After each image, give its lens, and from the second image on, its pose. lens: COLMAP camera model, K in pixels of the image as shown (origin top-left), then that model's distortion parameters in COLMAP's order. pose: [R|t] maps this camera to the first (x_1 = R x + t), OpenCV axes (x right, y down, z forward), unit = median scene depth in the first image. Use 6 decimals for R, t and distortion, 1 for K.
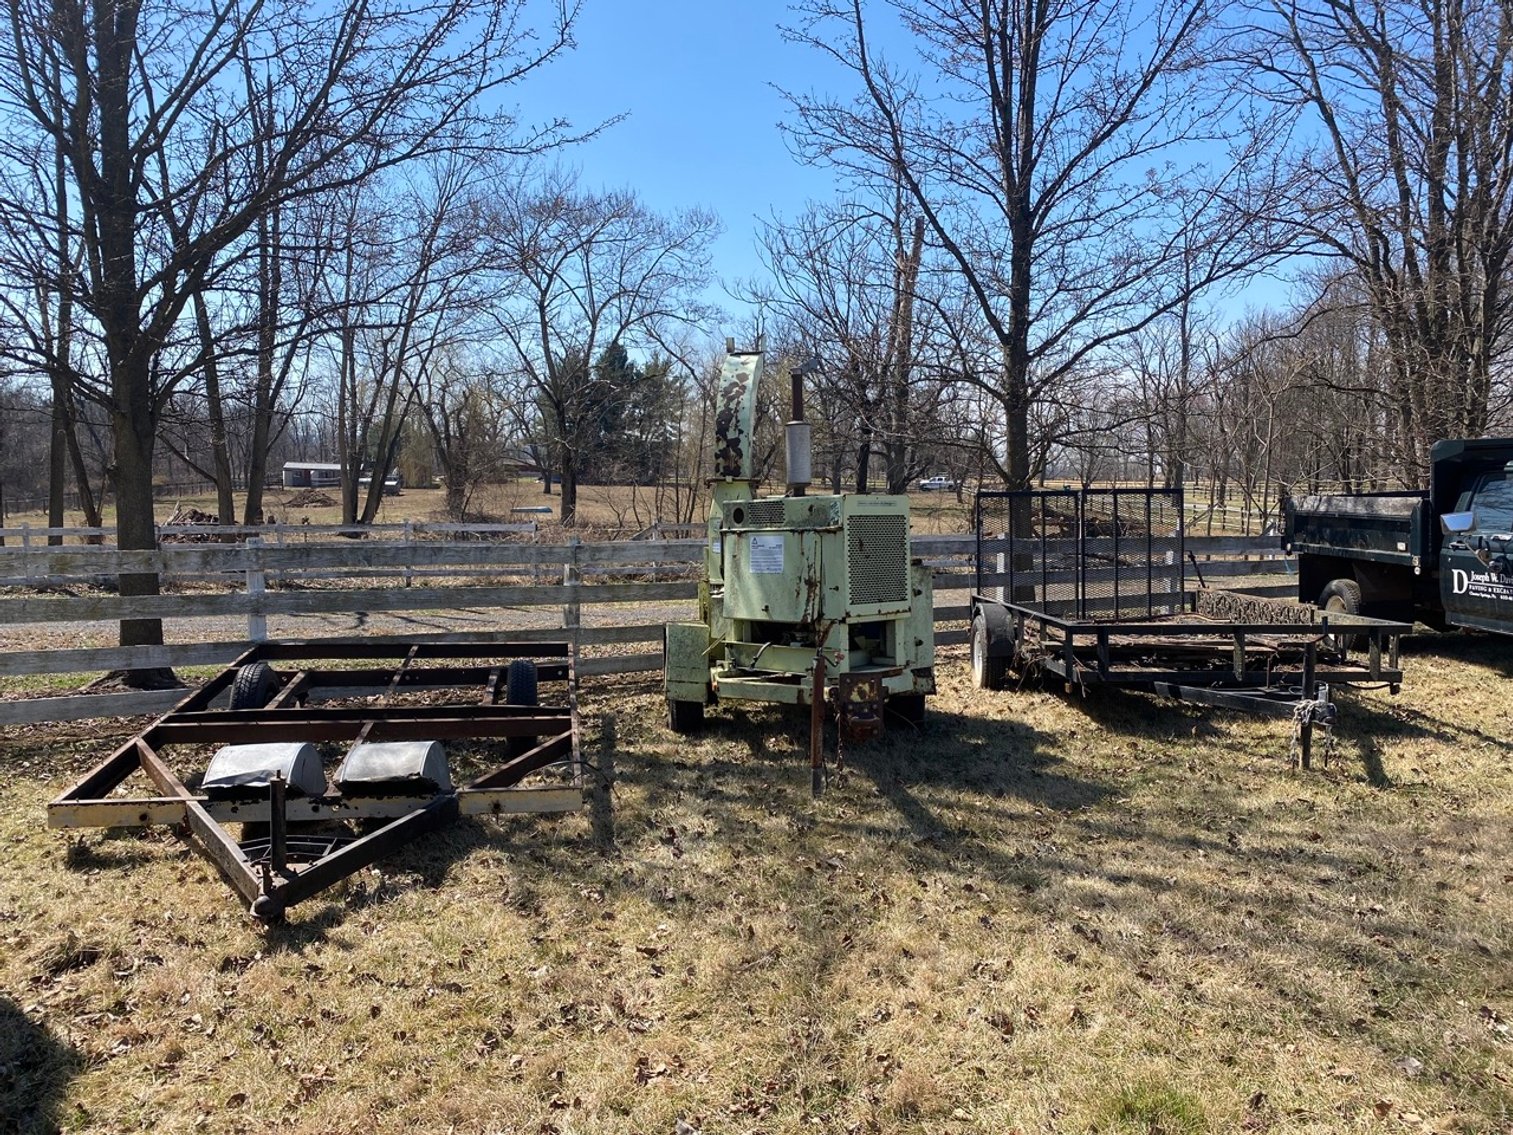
lens RADIAL K [[1138.4, 0, 756.5], [0, 1138.4, 567.5], [0, 0, 1]] dist [-0.004175, -0.004955]
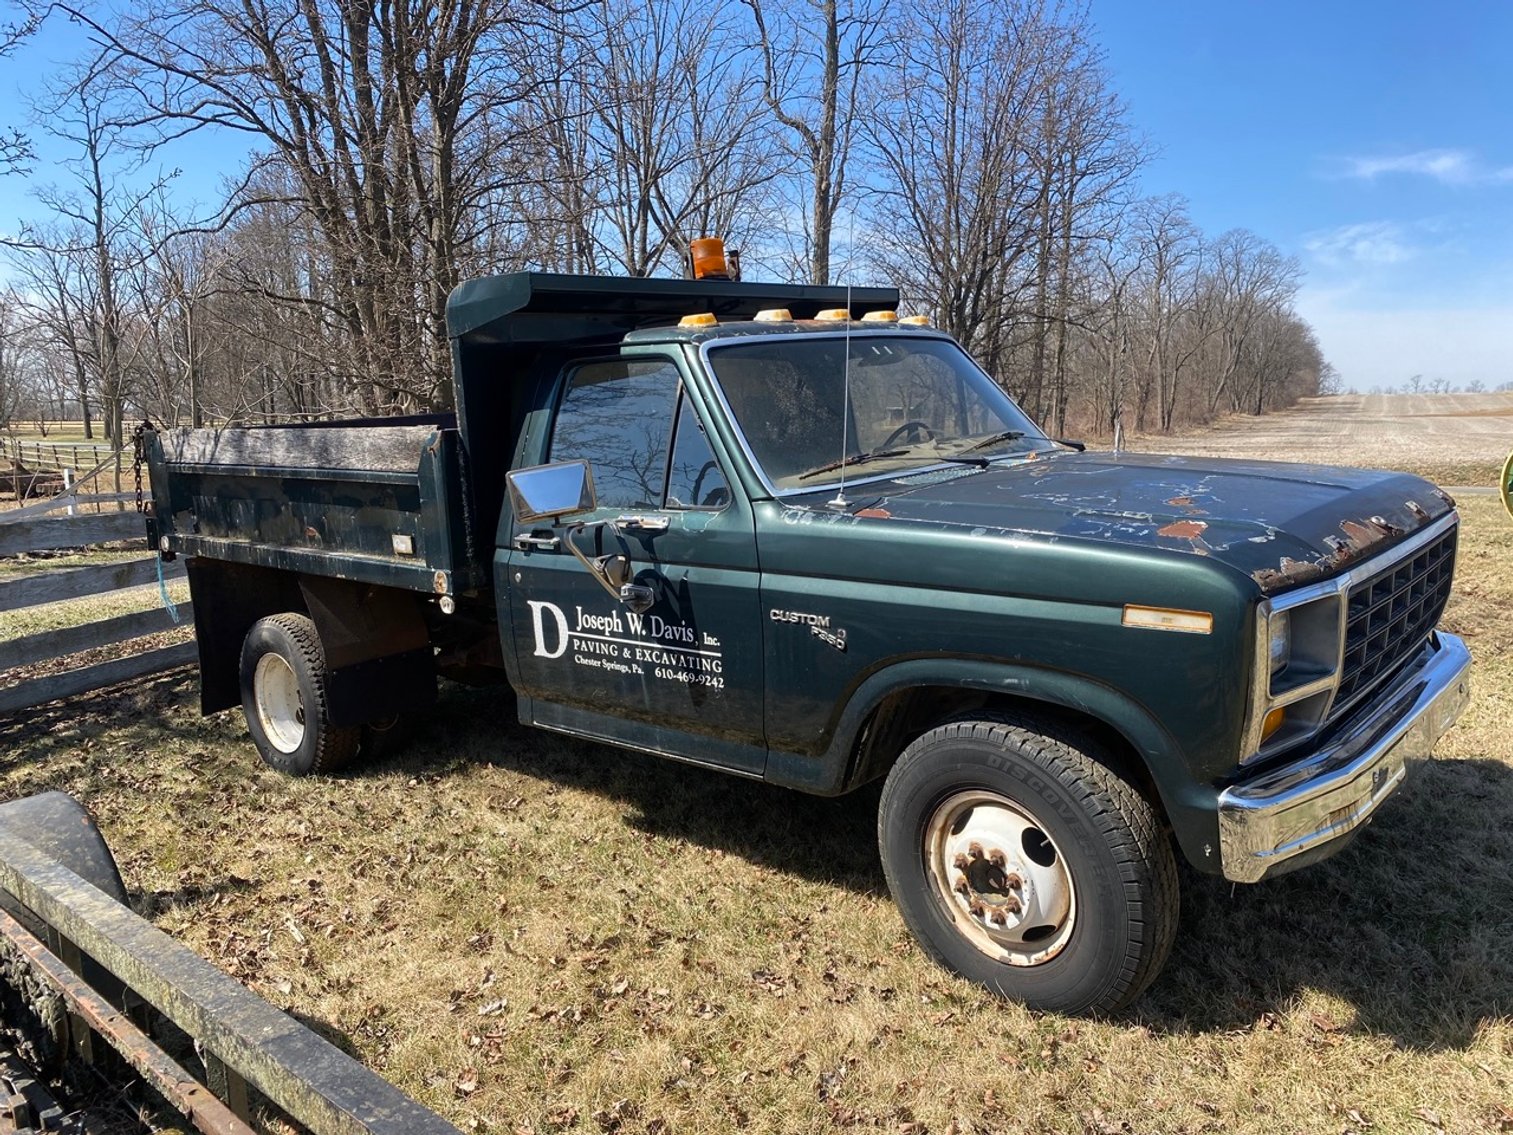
lens RADIAL K [[1138.4, 0, 756.5], [0, 1138.4, 567.5], [0, 0, 1]] dist [-0.004175, -0.004955]
pose [[0.657634, -0.113478, 0.744741, 0.351927], [0.072536, 0.993535, 0.087335, -0.038788], [-0.749837, -0.003414, 0.661614, 0.646941]]
